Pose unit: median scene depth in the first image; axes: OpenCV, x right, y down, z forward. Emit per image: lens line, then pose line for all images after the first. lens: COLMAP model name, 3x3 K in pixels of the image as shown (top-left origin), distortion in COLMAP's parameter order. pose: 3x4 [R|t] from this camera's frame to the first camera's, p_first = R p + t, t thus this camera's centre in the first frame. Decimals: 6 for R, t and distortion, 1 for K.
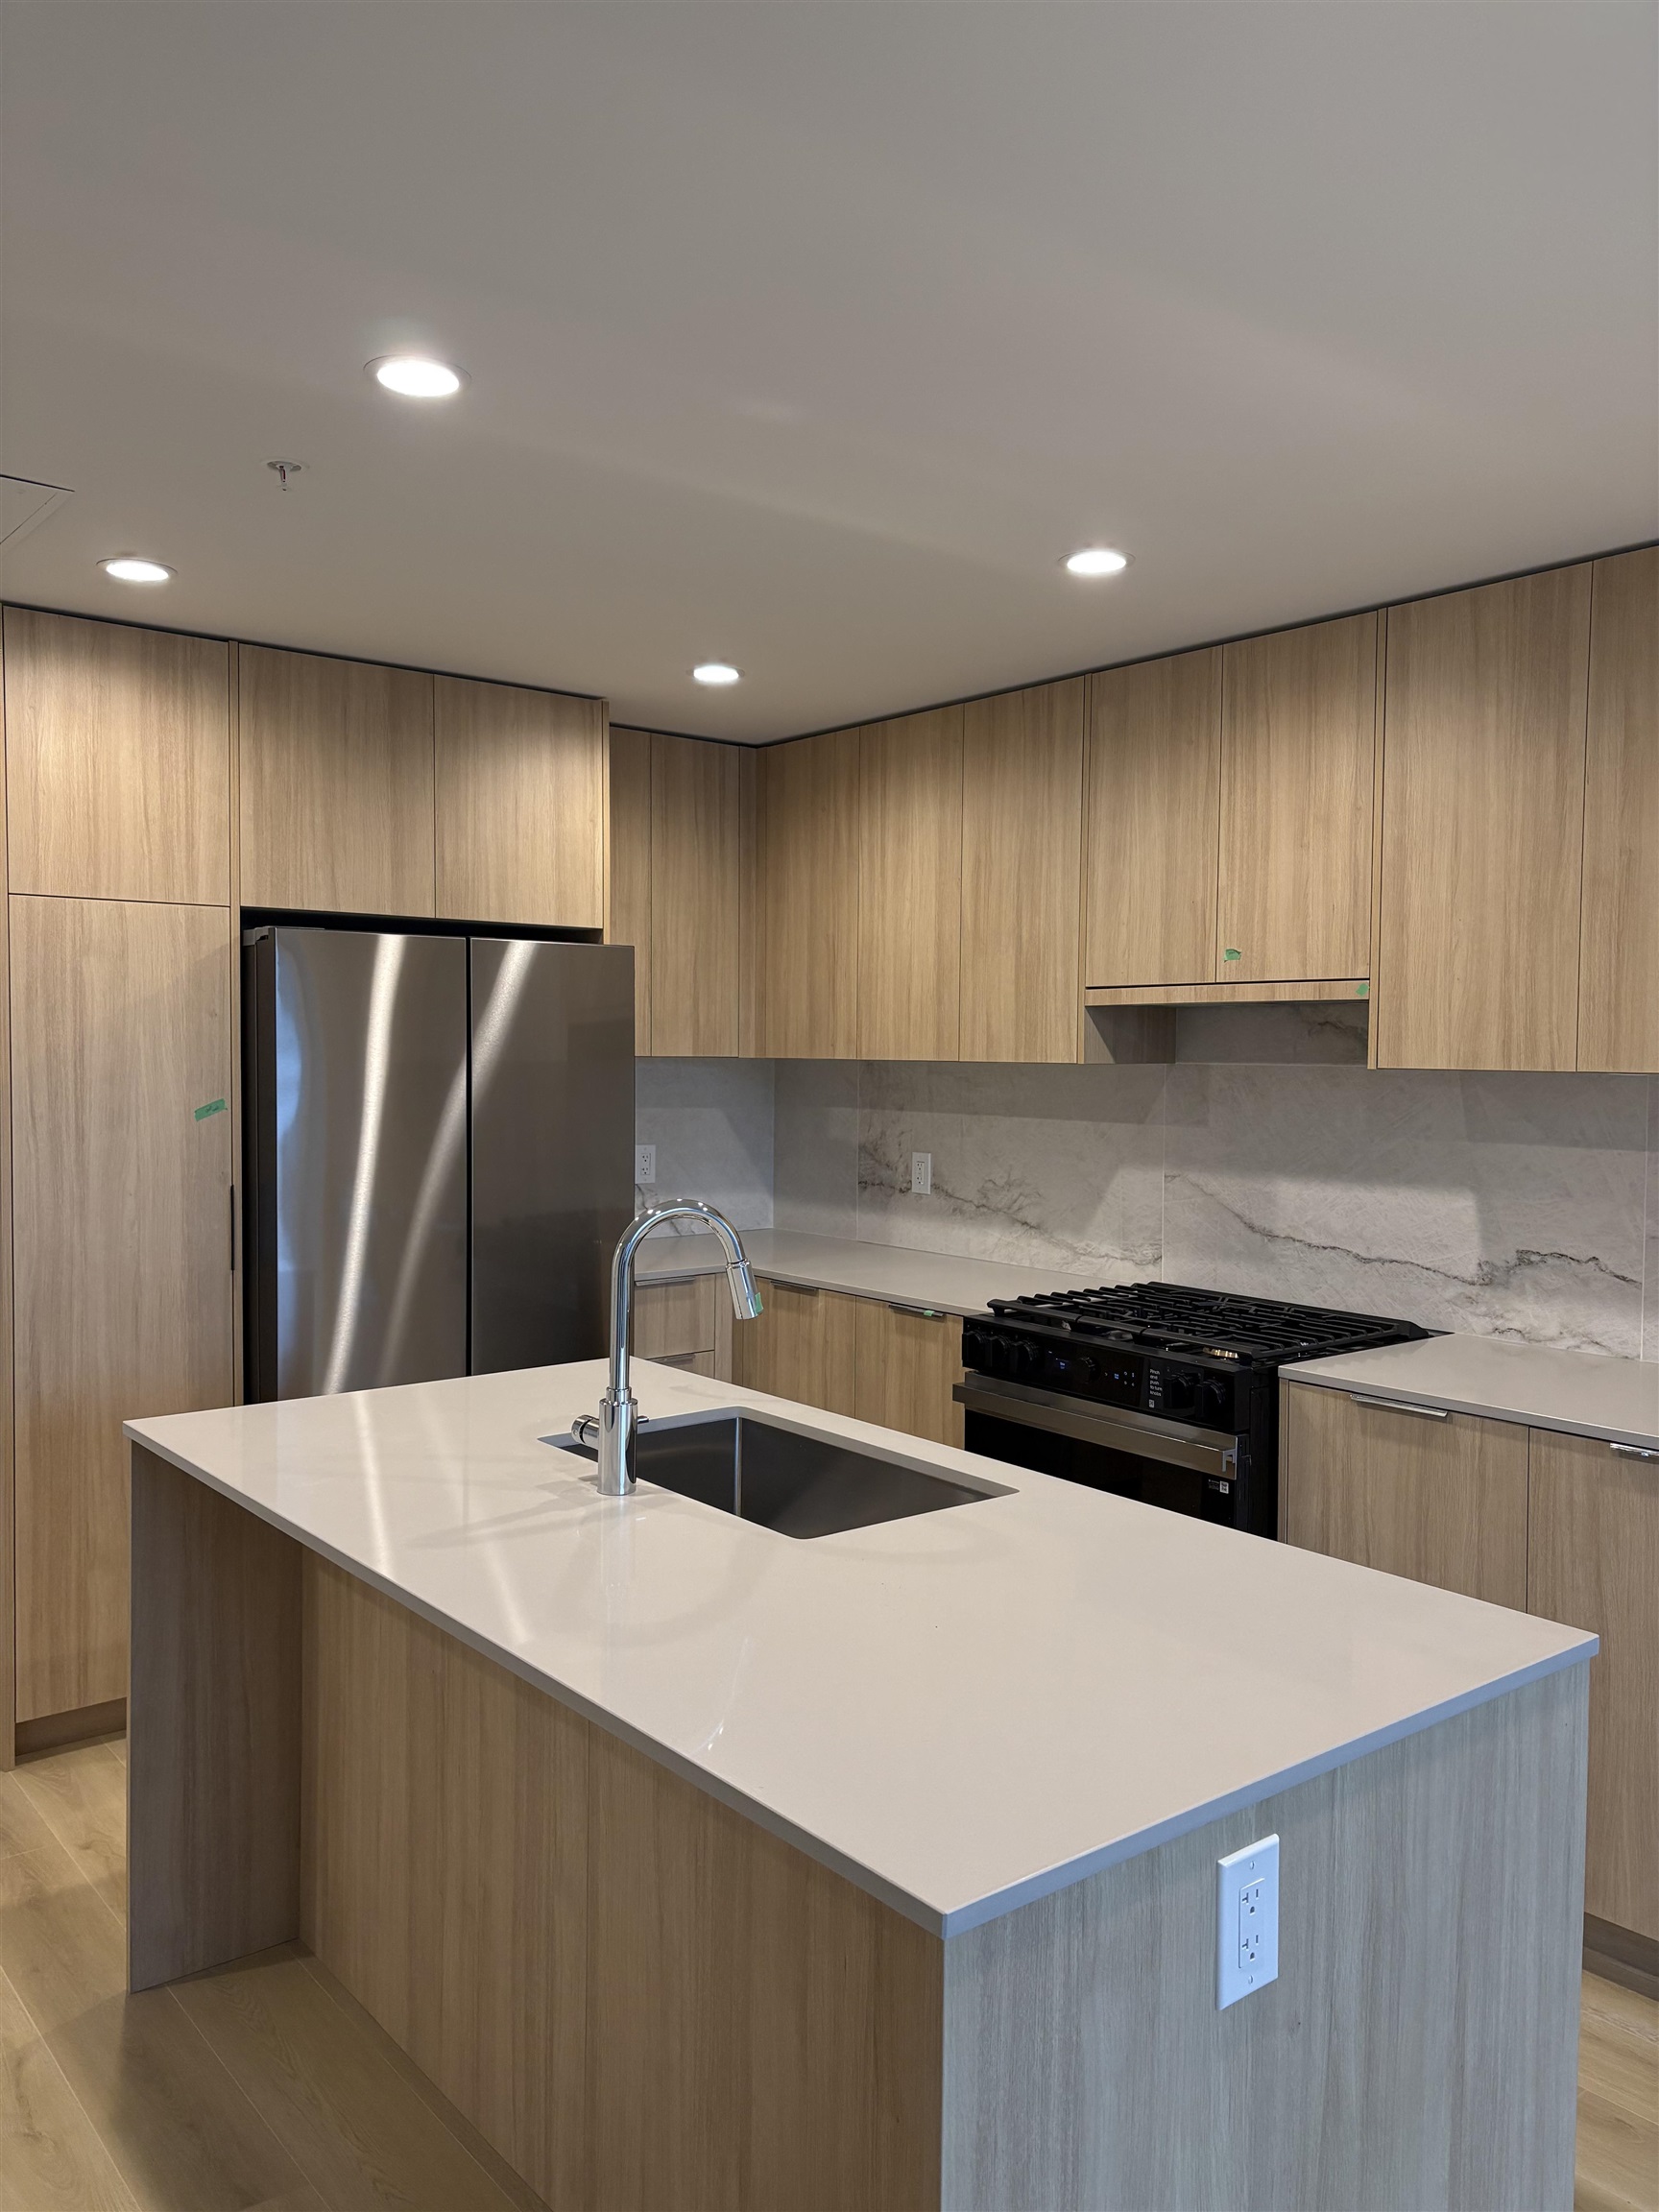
lens RADIAL K [[1657.0, 0, 830.1], [0, 1657.0, 1107.0], [0, 0, 1]] dist [0.049461, -0.053416]
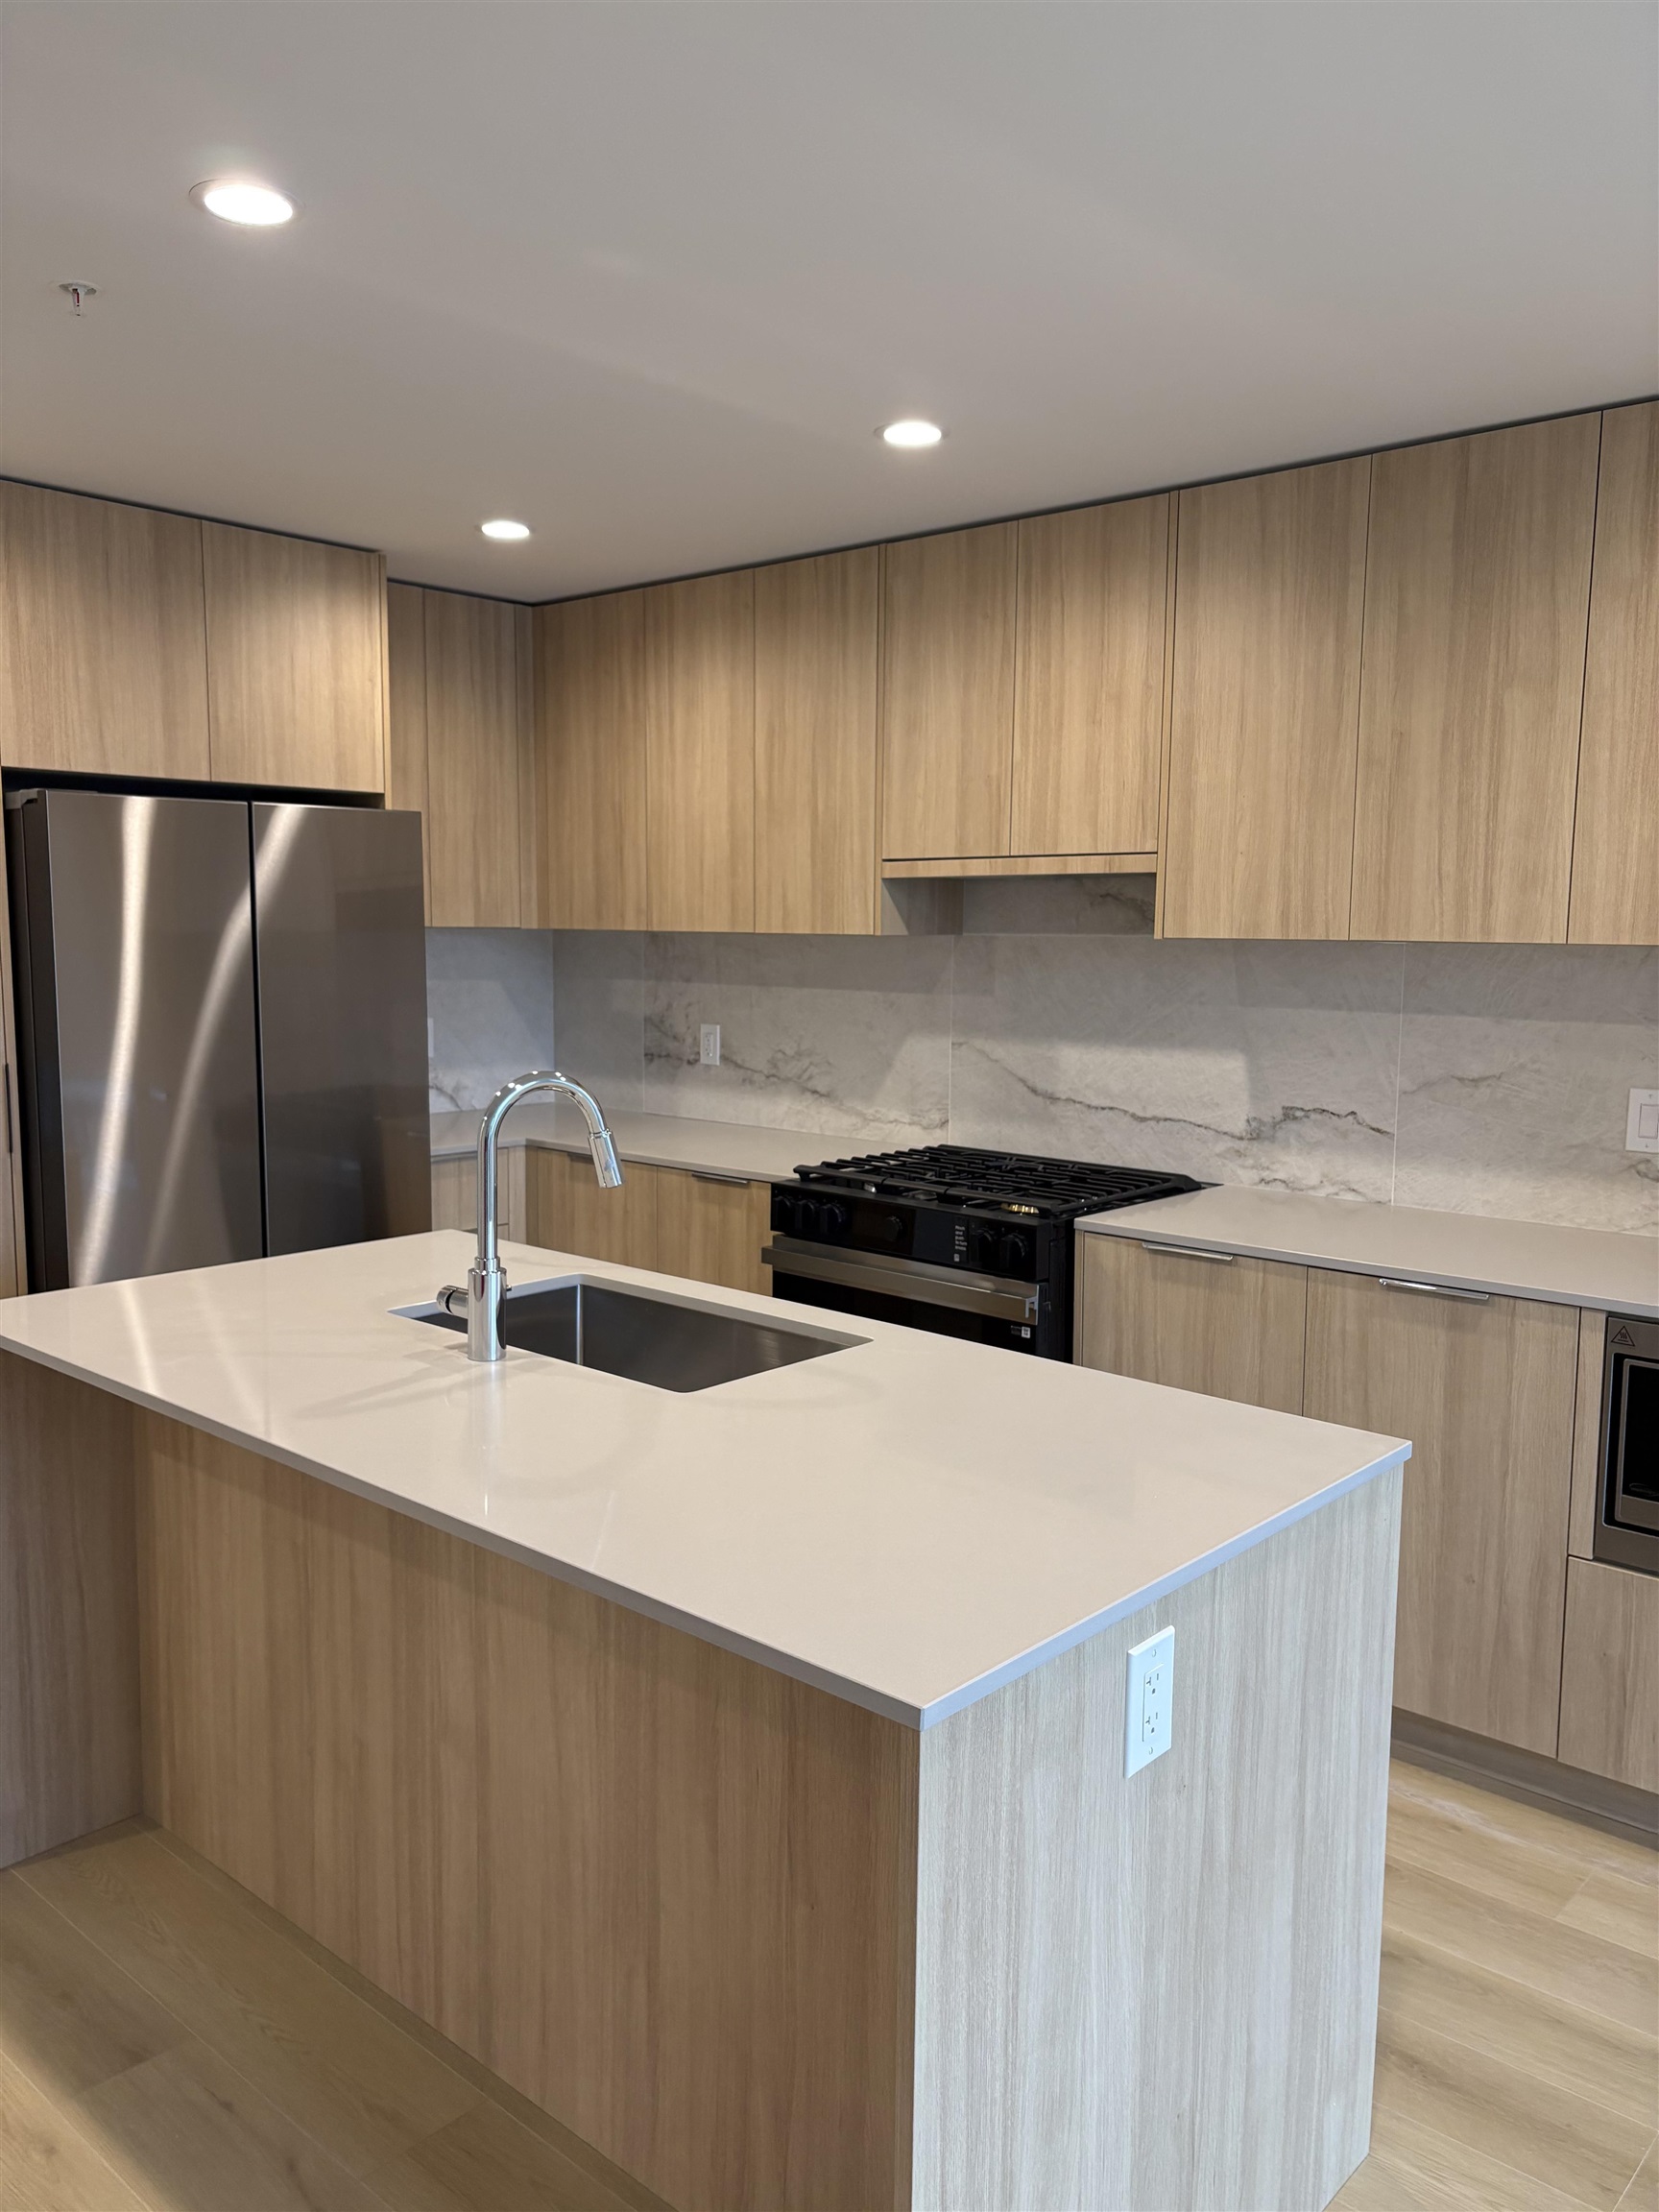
lens RADIAL K [[1657.0, 0, 818.2], [0, 1657.0, 1115.0], [0, 0, 1]] dist [0.049461, -0.053416]
pose [[0.987350, -0.020017, 0.157285, -0.055421], [0.007104, 0.996587, 0.082239, 0.000489], [-0.158395, -0.080082, 0.984123, -0.013975]]
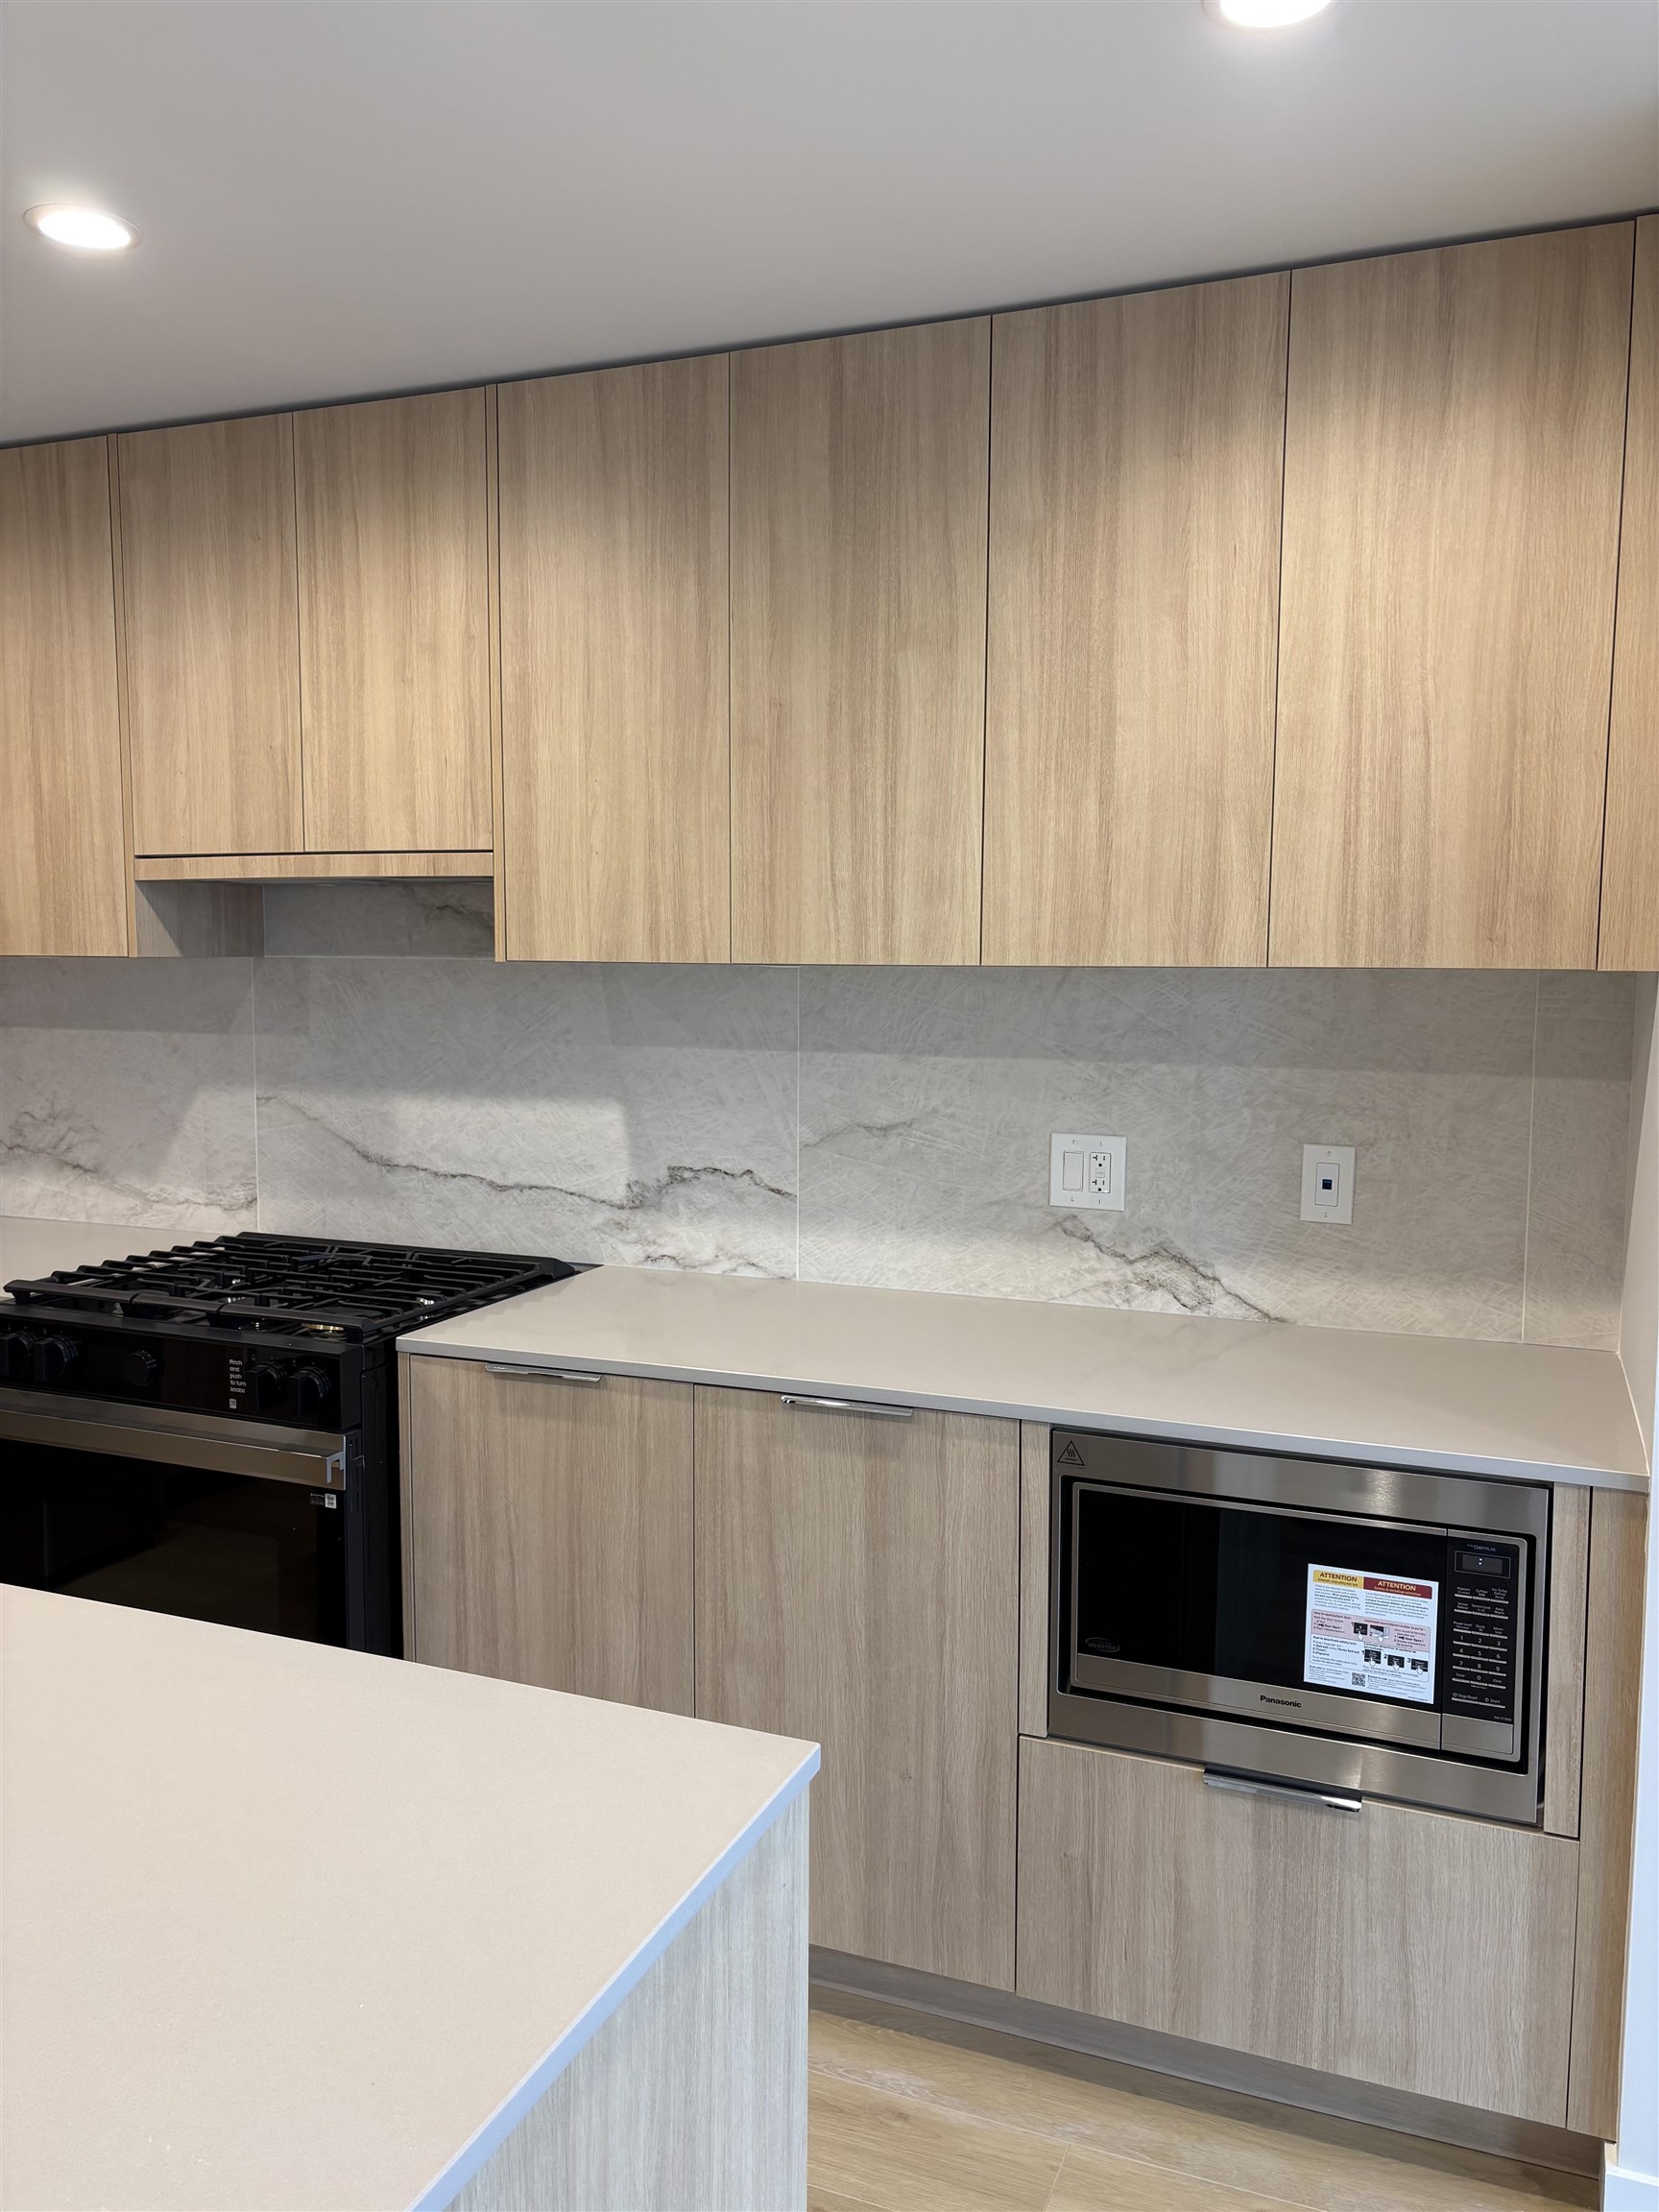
lens RADIAL K [[1657.0, 0, 838.7], [0, 1657.0, 1098.7], [0, 0, 1]] dist [0.049461, -0.053416]
pose [[0.872737, -0.048271, 0.485798, 0.067403], [0.021228, 0.997911, 0.061022, -0.001528], [-0.487728, -0.042943, 0.871939, 0.195484]]
